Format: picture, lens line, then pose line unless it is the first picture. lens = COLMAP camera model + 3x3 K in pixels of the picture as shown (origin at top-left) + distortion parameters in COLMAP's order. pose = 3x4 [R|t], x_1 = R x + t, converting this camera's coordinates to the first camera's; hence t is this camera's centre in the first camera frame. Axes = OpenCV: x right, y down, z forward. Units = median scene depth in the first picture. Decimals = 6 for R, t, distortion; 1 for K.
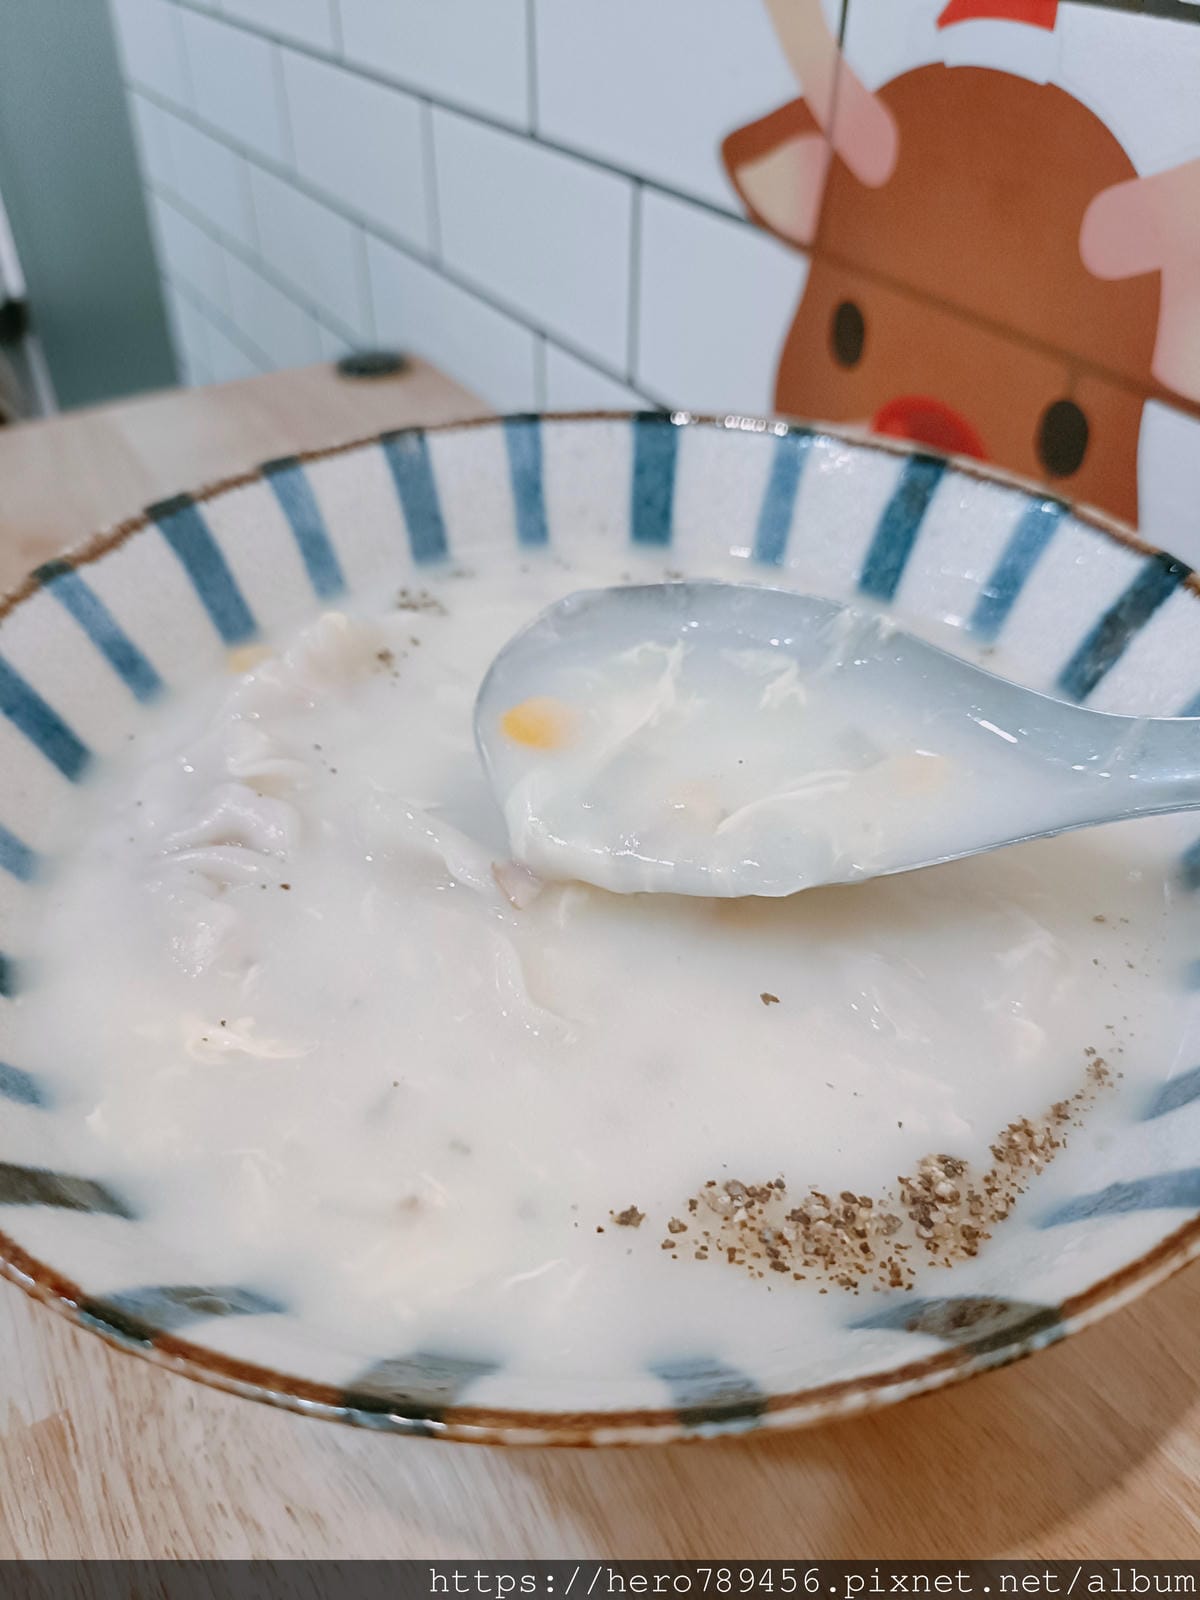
lens RADIAL K [[1195.9, 0, 600.0], [0, 1195.9, 800.0], [0, 0, 1]] dist [0.006146, -0.080409]
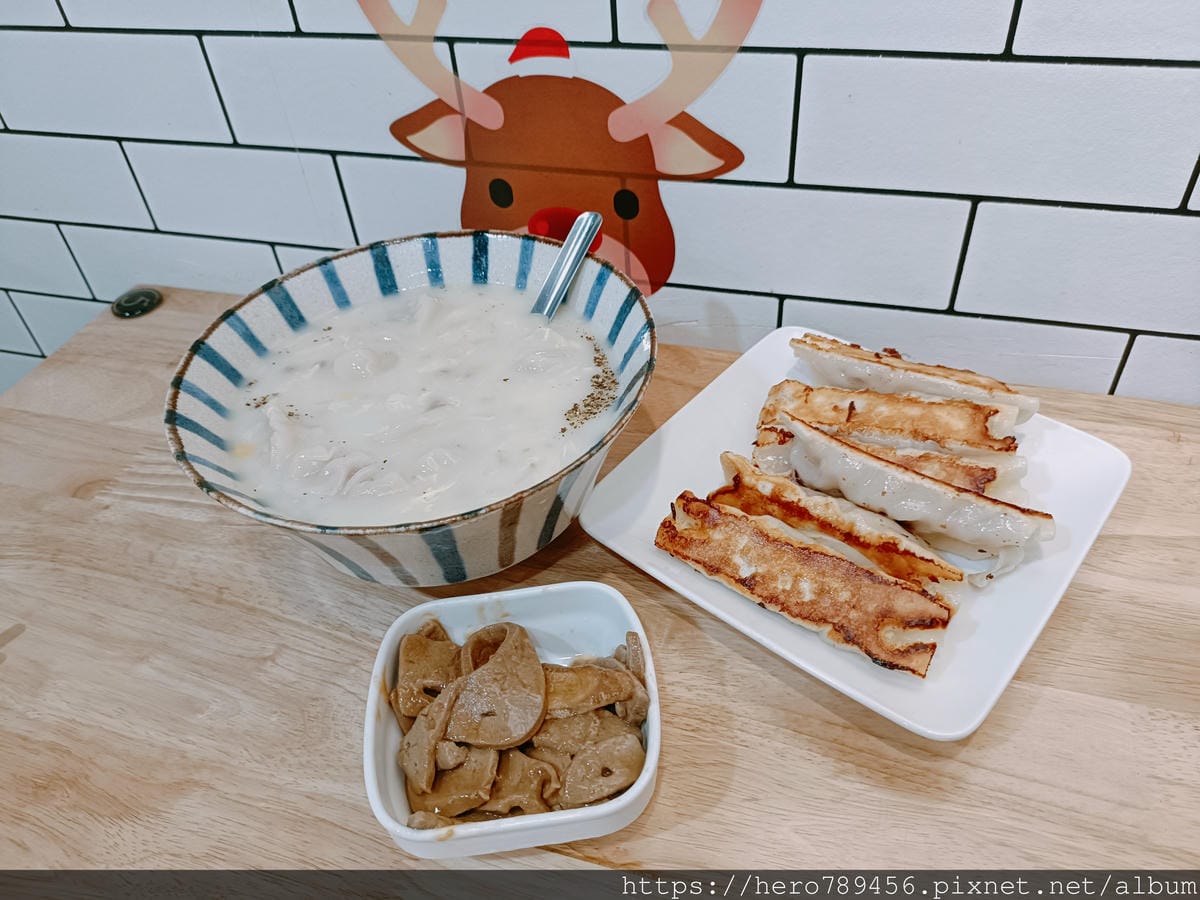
lens RADIAL K [[893.3, 0, 600.0], [0, 893.3, 450.0], [0, 0, 1]] dist [0.026781, -0.065652]
pose [[0.742147, -0.483929, 0.463713, -0.753312], [0.484032, 0.865547, 0.128616, -0.128529], [-0.463606, 0.129000, 0.876600, -0.527426]]
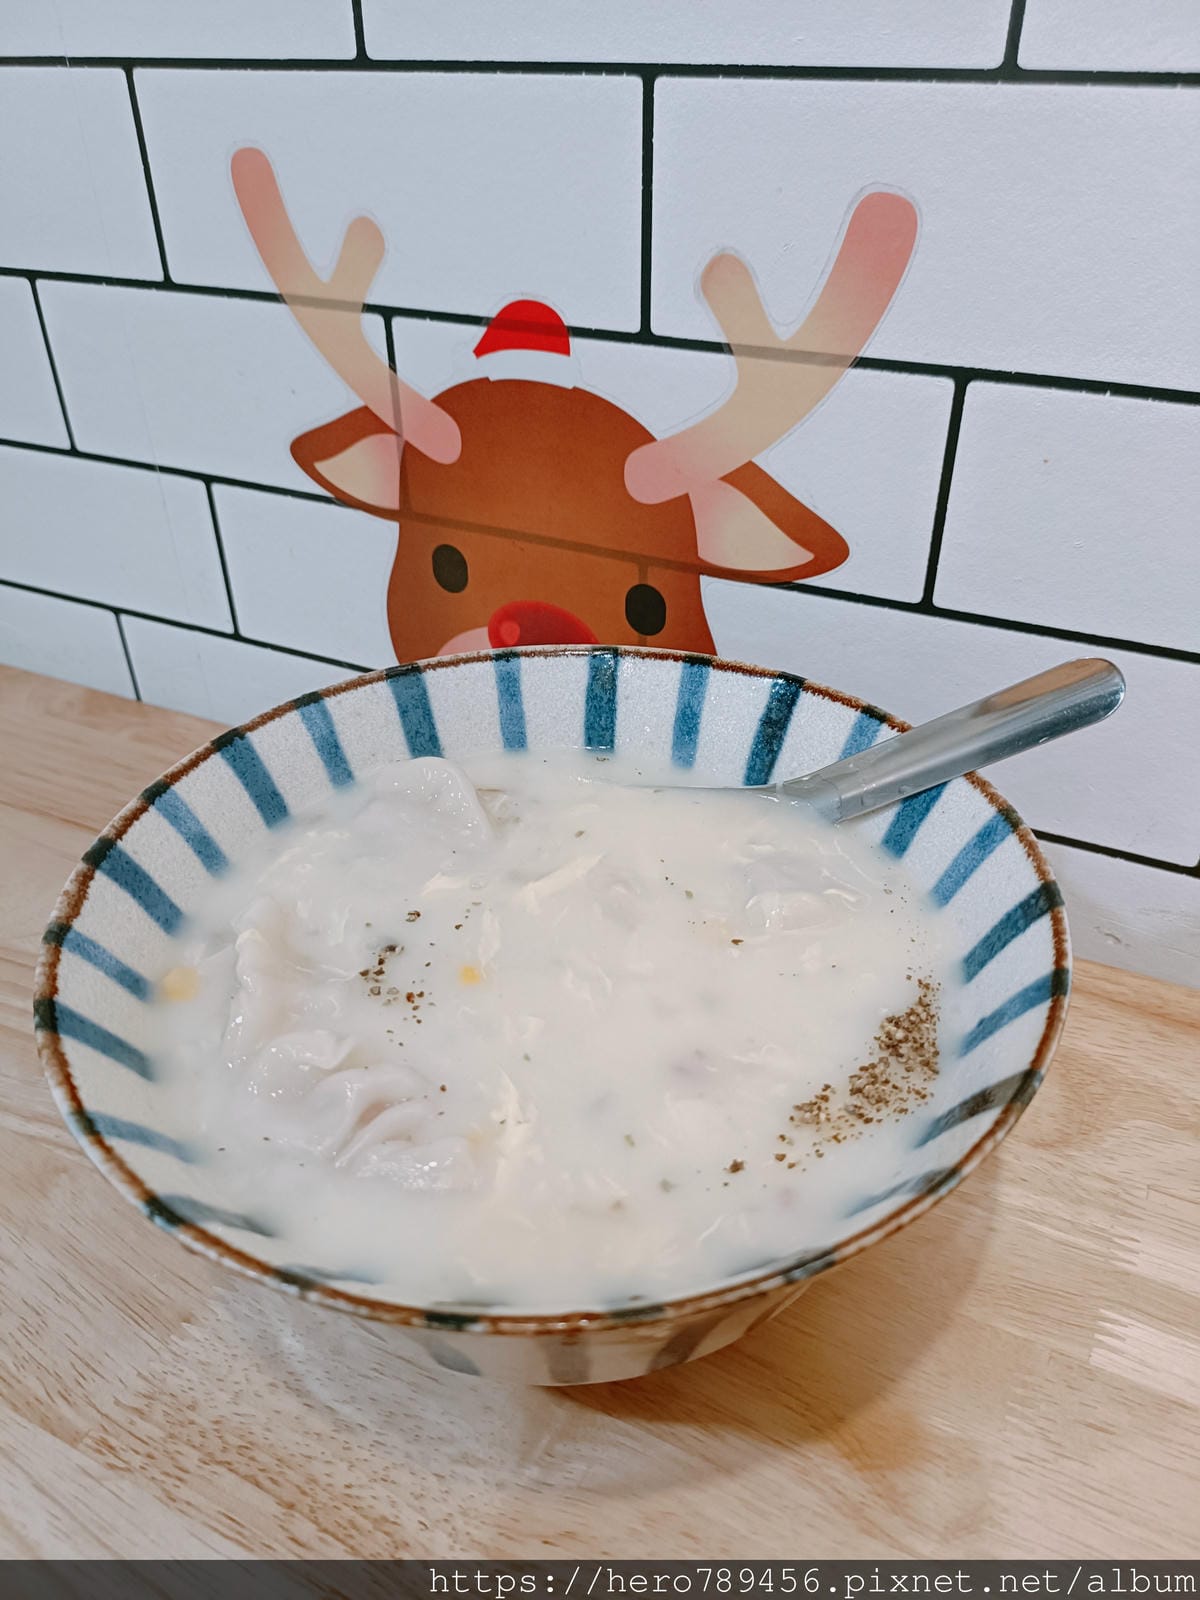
lens RADIAL K [[1191.1, 0, 600.0], [0, 1191.1, 800.0], [0, 0, 1]] dist [0.026781, -0.065652]
pose [[0.841843, -0.307901, 0.443280, -0.370488], [0.357439, 0.933440, -0.030455, -0.063789], [-0.404398, 0.184084, 0.895866, -0.230784]]
